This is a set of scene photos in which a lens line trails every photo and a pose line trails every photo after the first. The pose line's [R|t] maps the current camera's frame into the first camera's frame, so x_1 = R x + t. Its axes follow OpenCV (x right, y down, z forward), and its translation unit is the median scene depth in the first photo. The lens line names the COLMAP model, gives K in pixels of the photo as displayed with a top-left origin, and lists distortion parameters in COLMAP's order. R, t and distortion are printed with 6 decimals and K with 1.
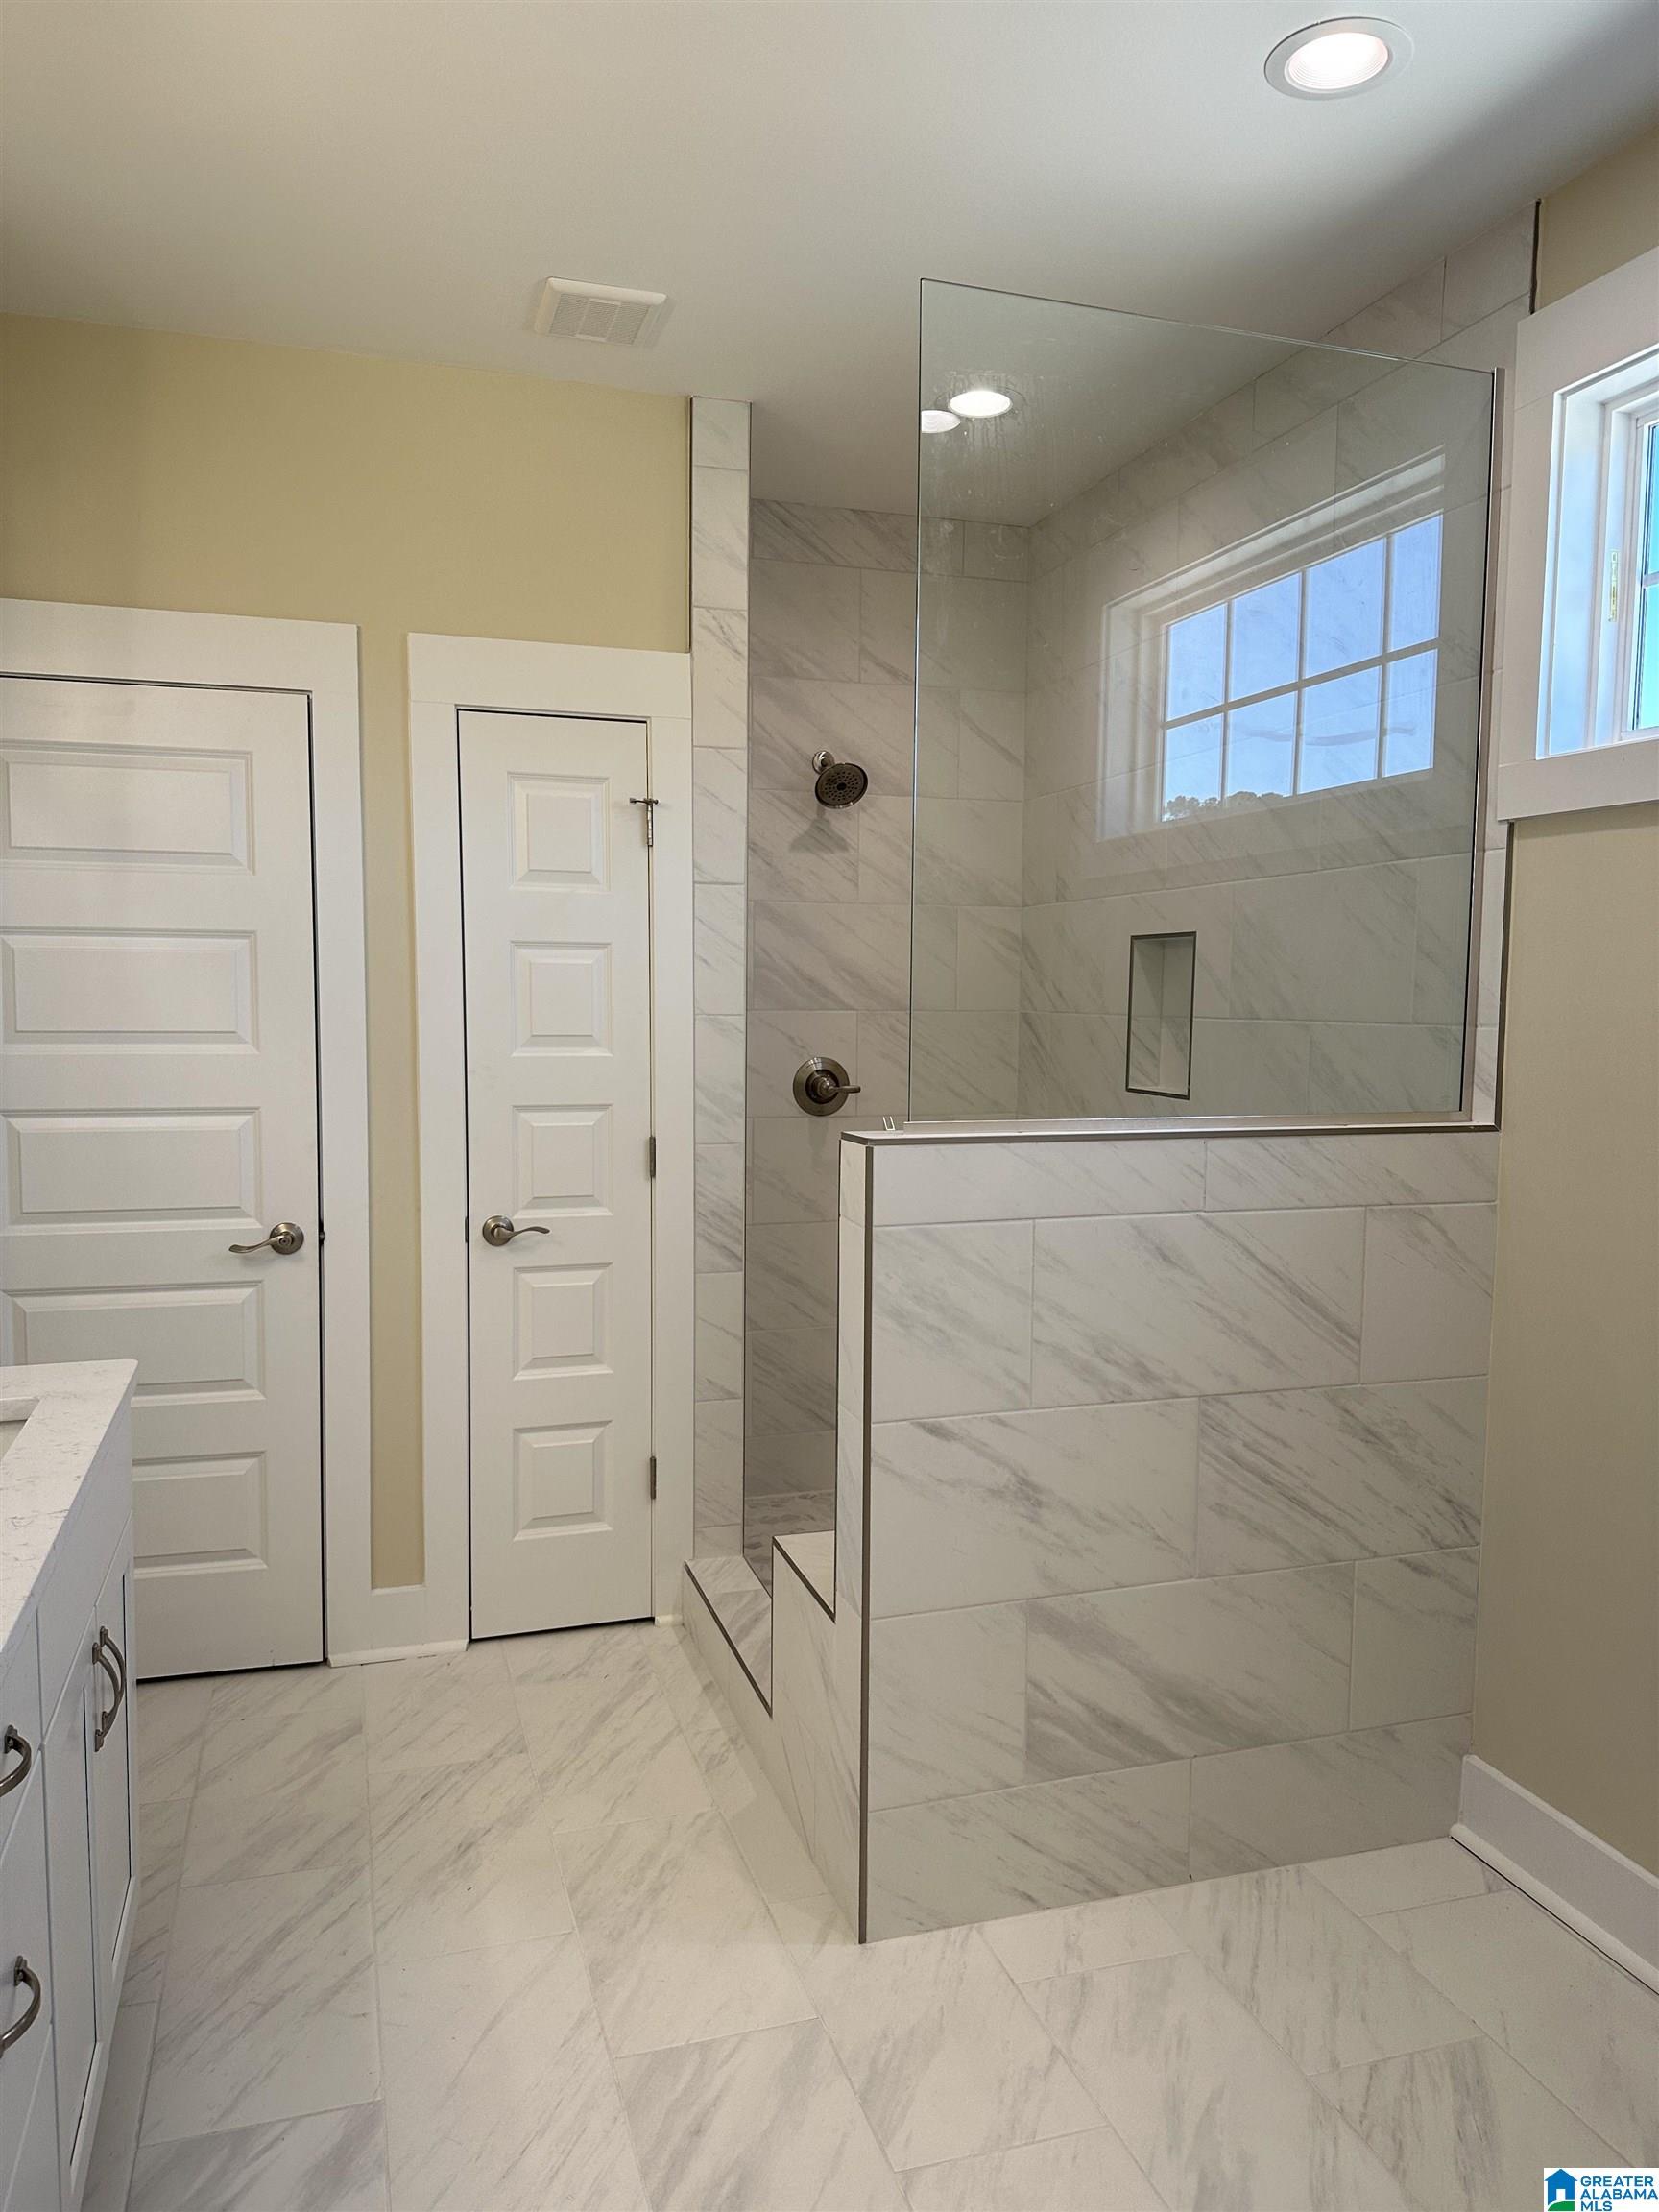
lens RADIAL K [[1542.5, 0, 817.6], [0, 1542.5, 1099.8], [0, 0, 1]] dist [0.029930, -0.046887]
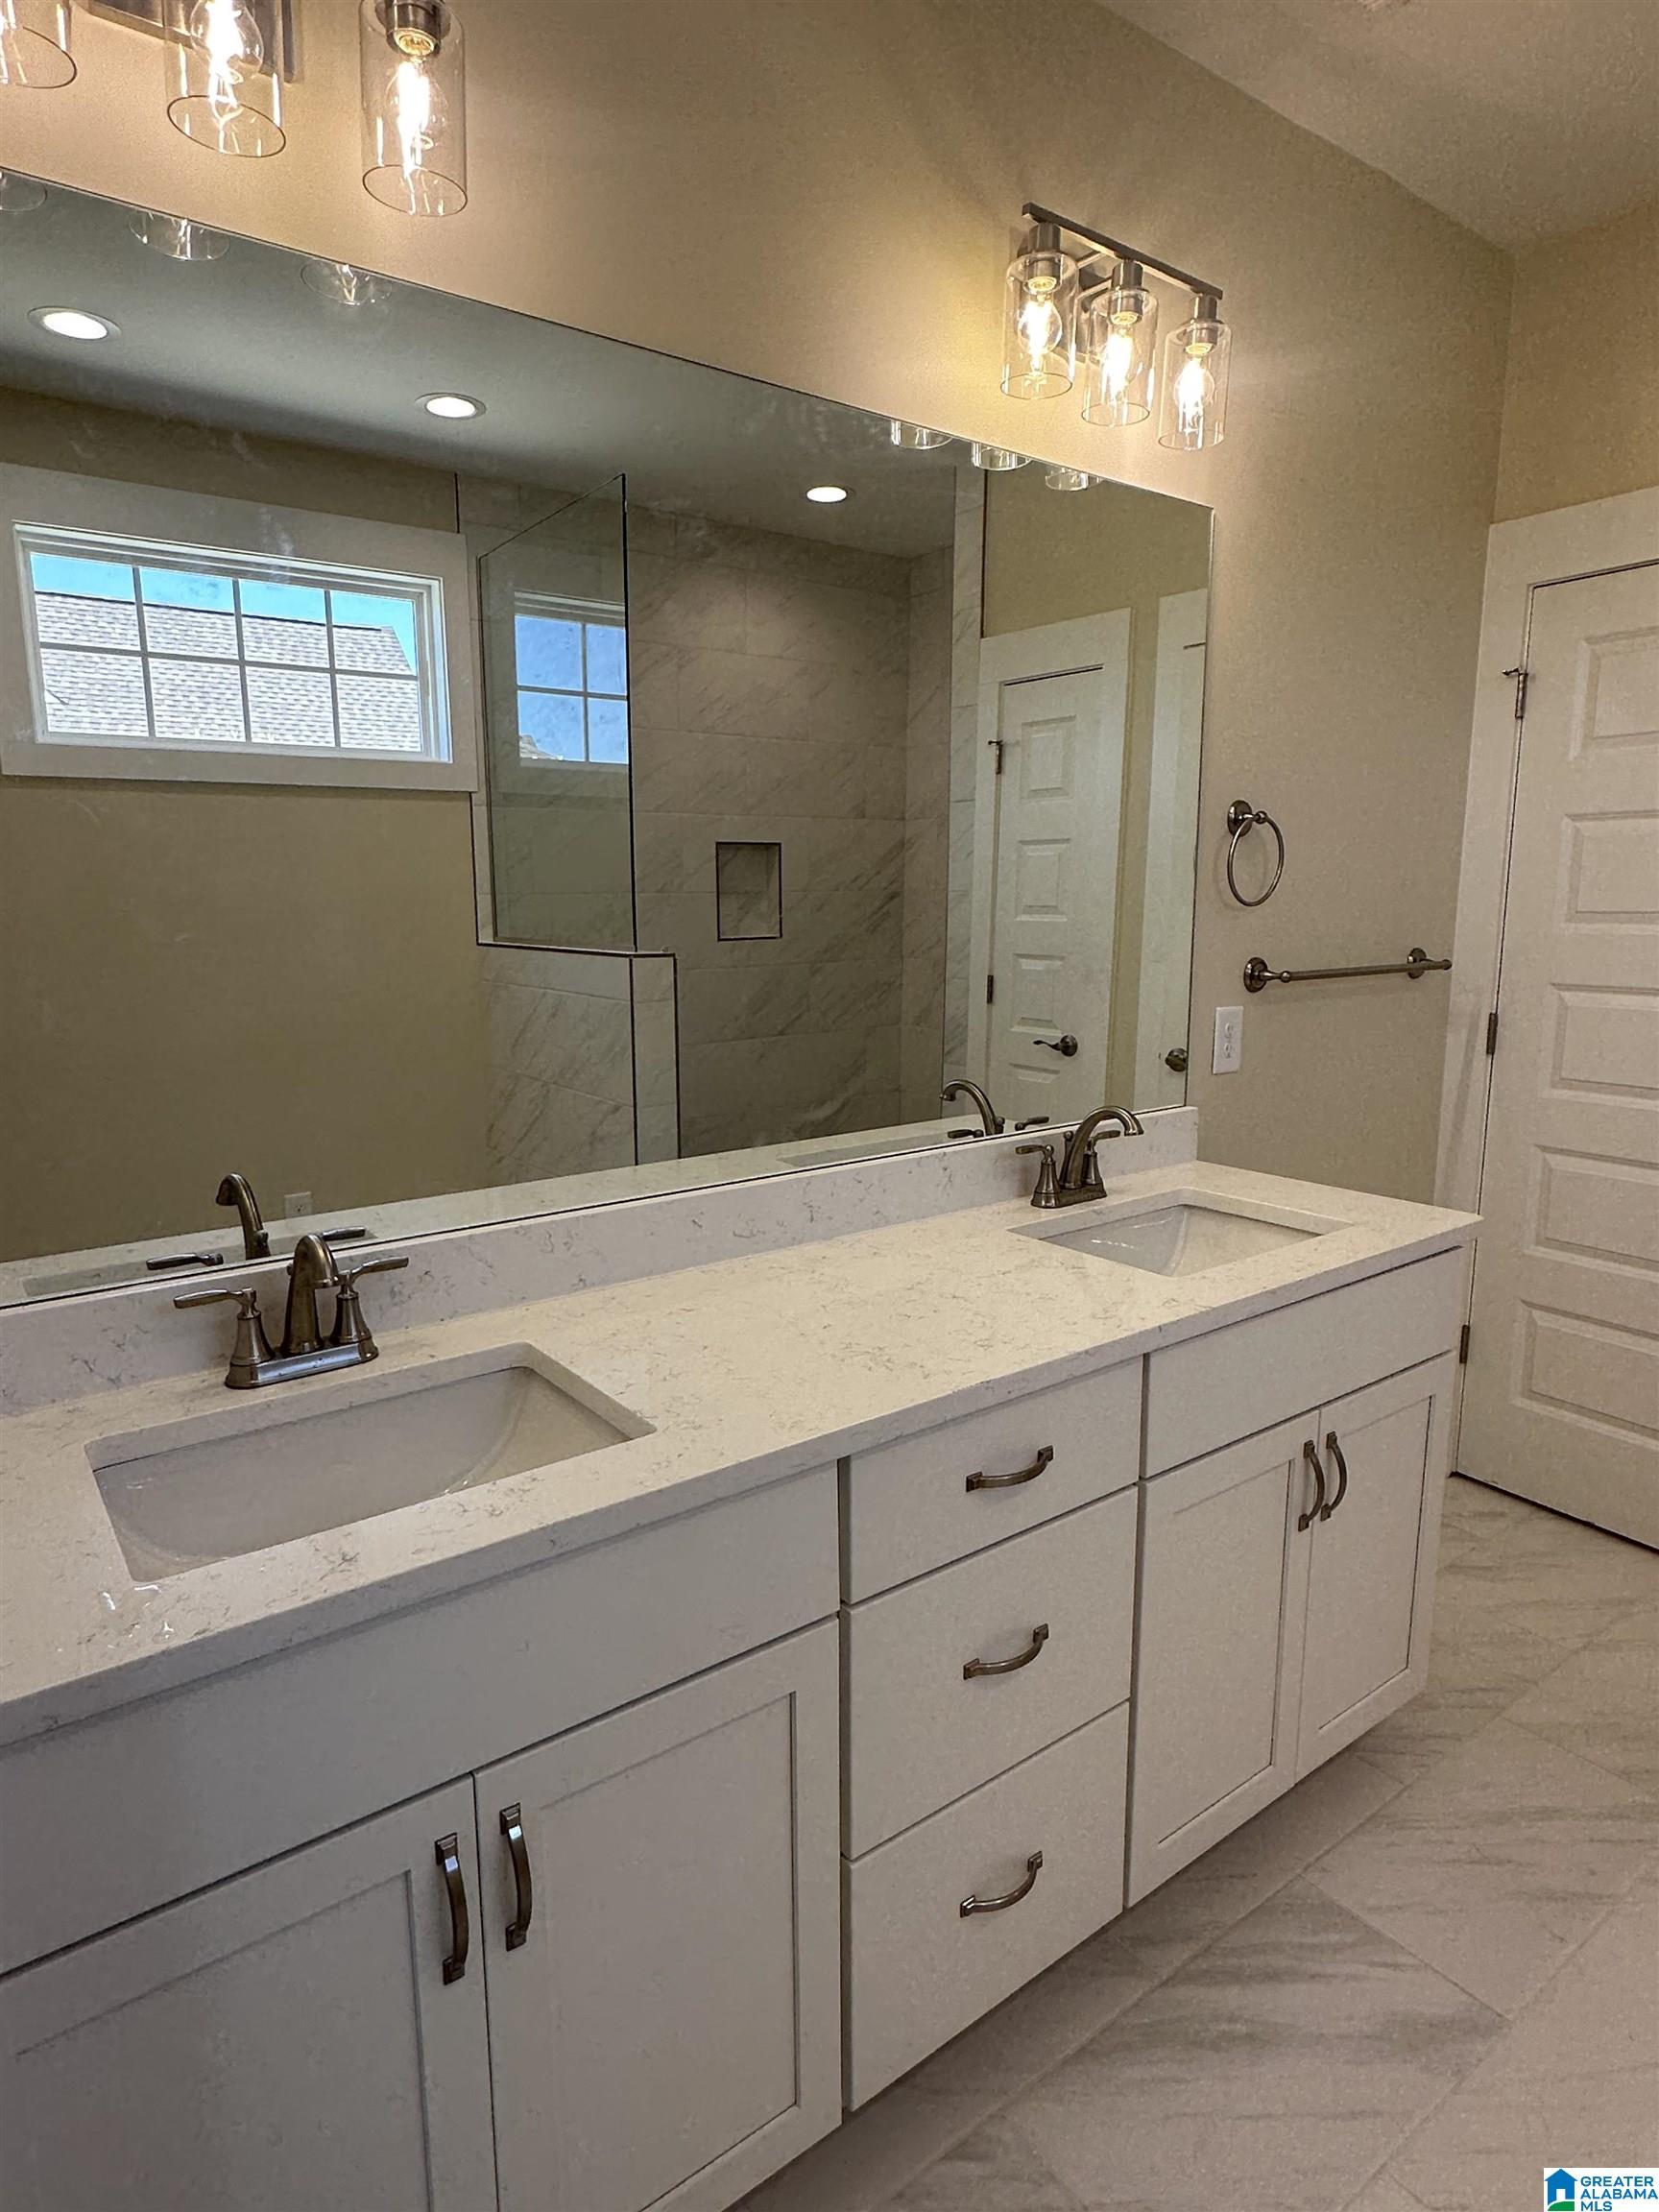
lens RADIAL K [[1229.9, 0, 820.4], [0, 1229.9, 1094.2], [0, 0, 1]] dist [-0.002904, 0.000690]
pose [[0.319792, 0.140831, -0.936963, 0.148405], [-0.057346, 0.989956, 0.129224, 0.001520], [0.945751, 0.012406, 0.324656, 0.235739]]
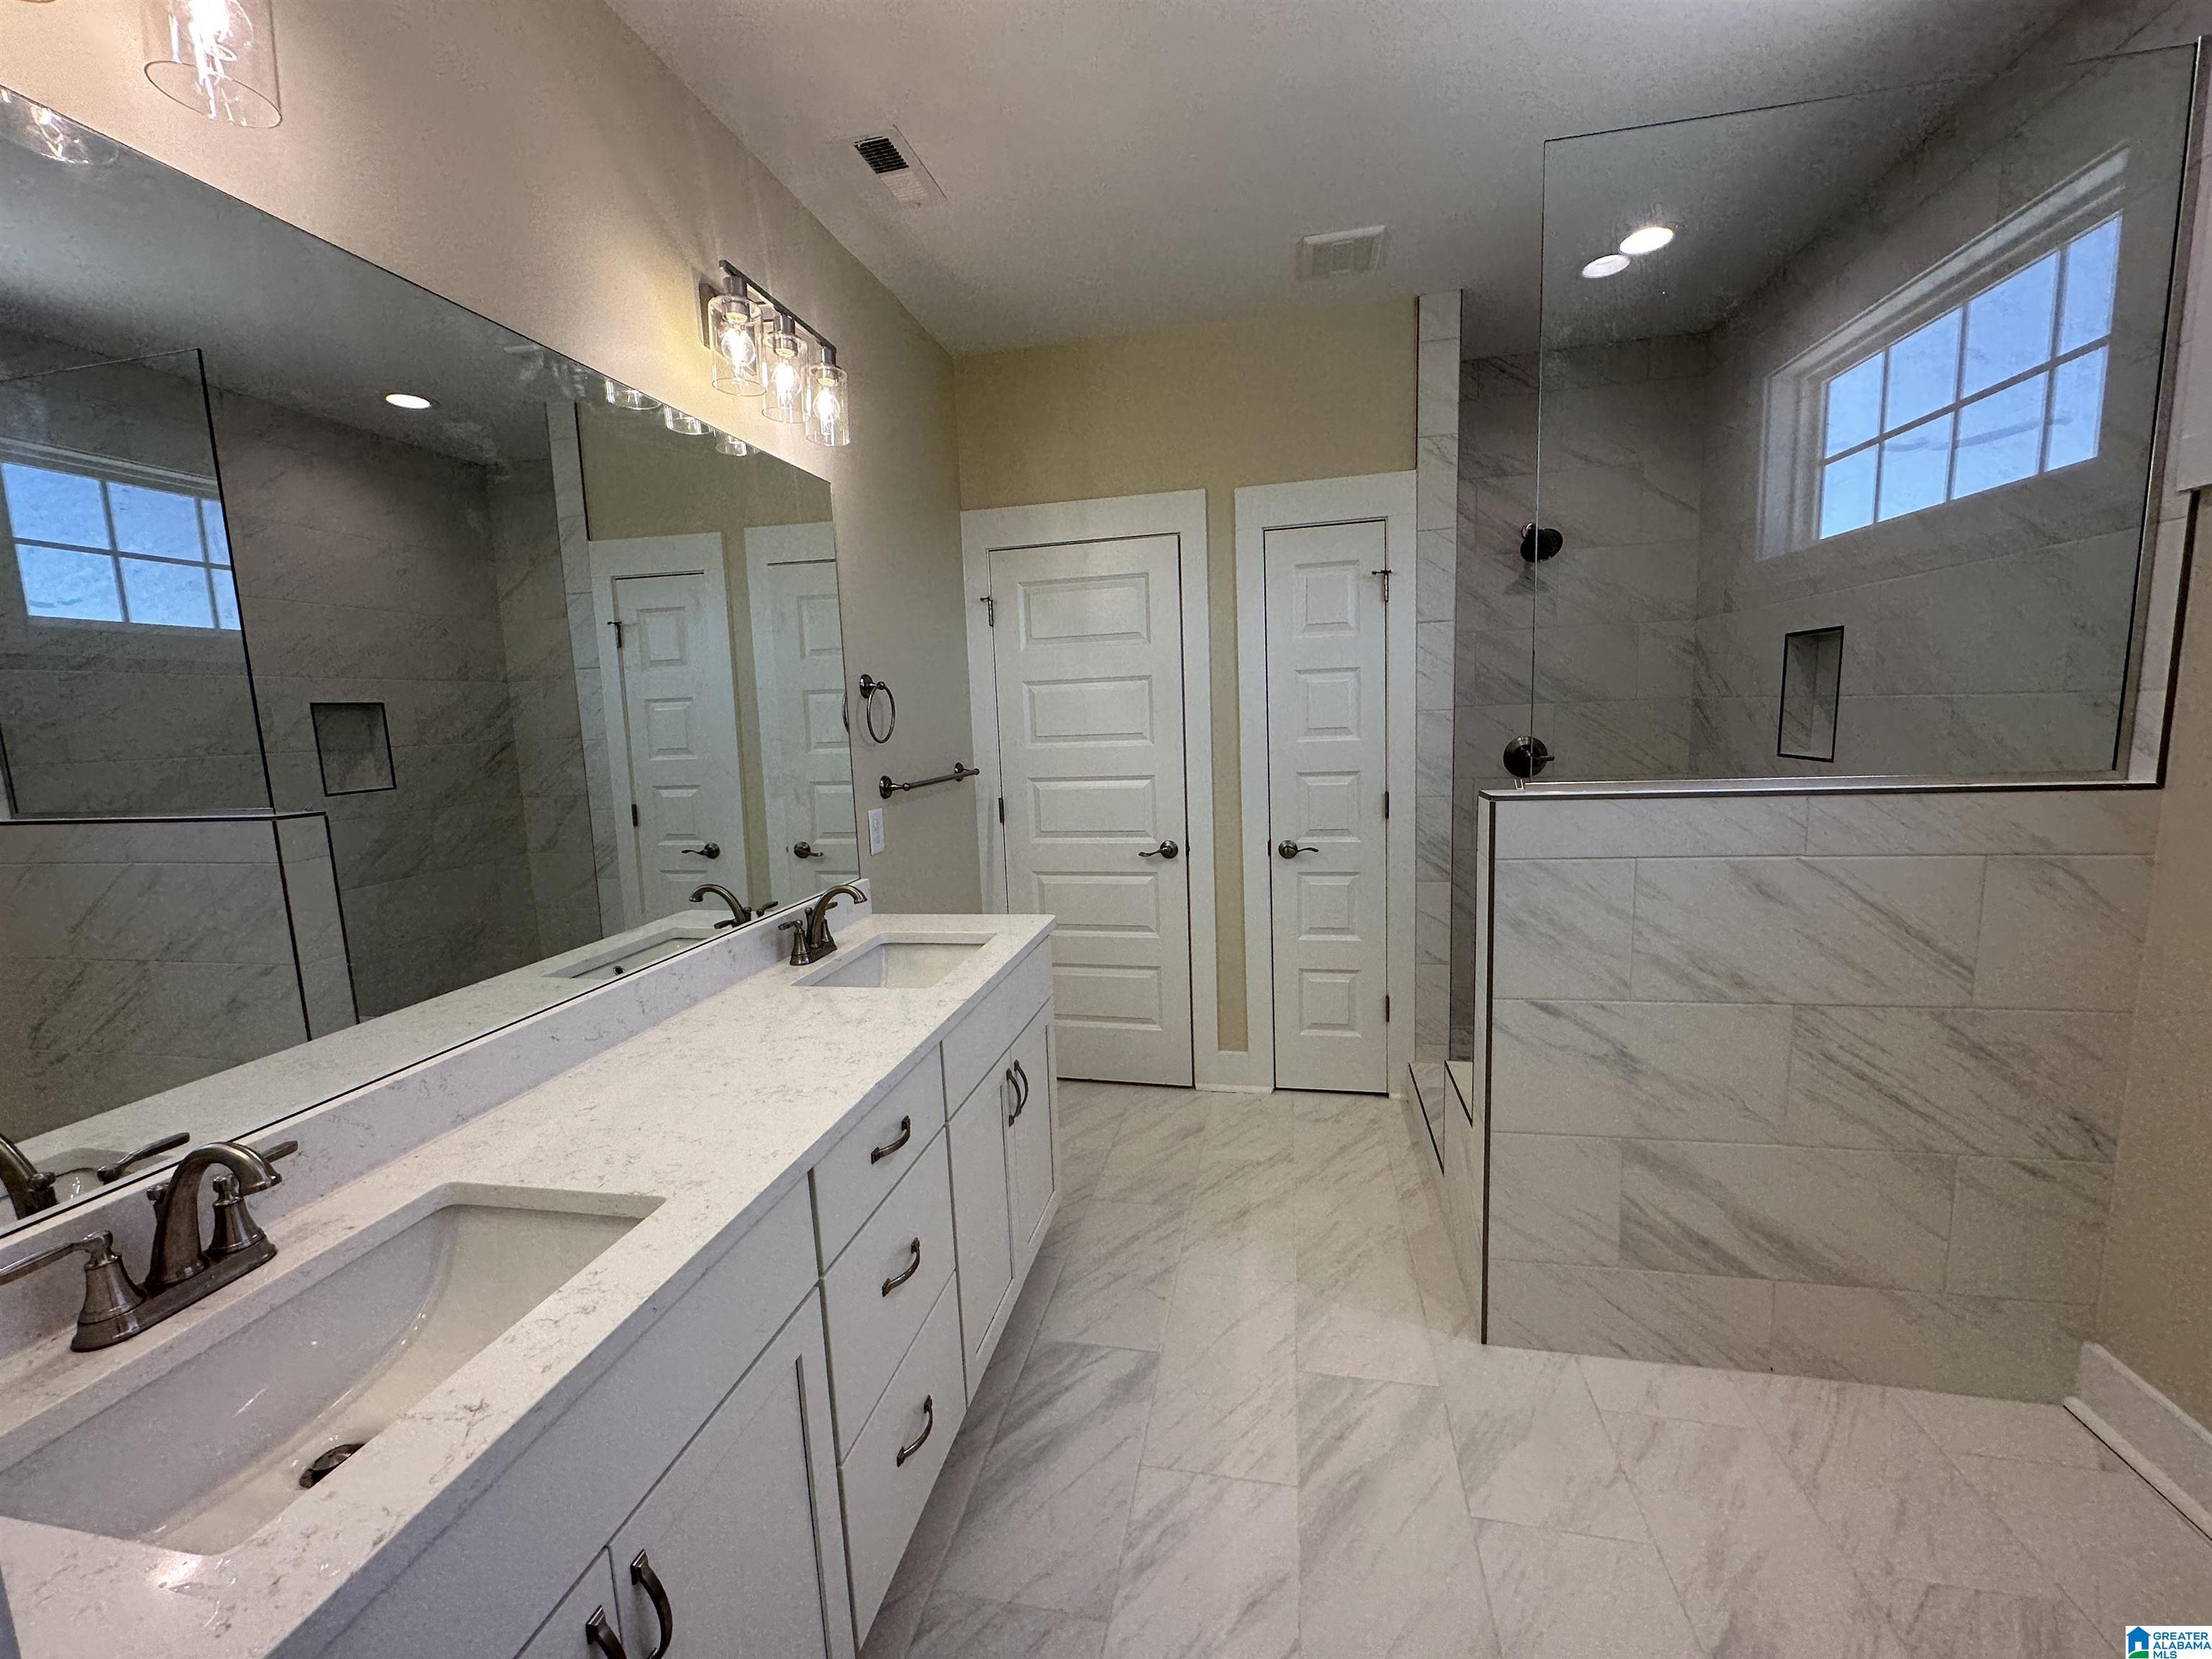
lens RADIAL K [[877.2, 0, 1091.1], [0, 877.2, 823.3], [0, 0, 1]] dist [-0.007165, 0.000823]
pose [[0.869521, 0.018163, -0.493562, 0.084414], [0.013822, 0.998037, 0.061078, -0.002955], [0.493703, -0.059930, 0.867563, 0.103478]]
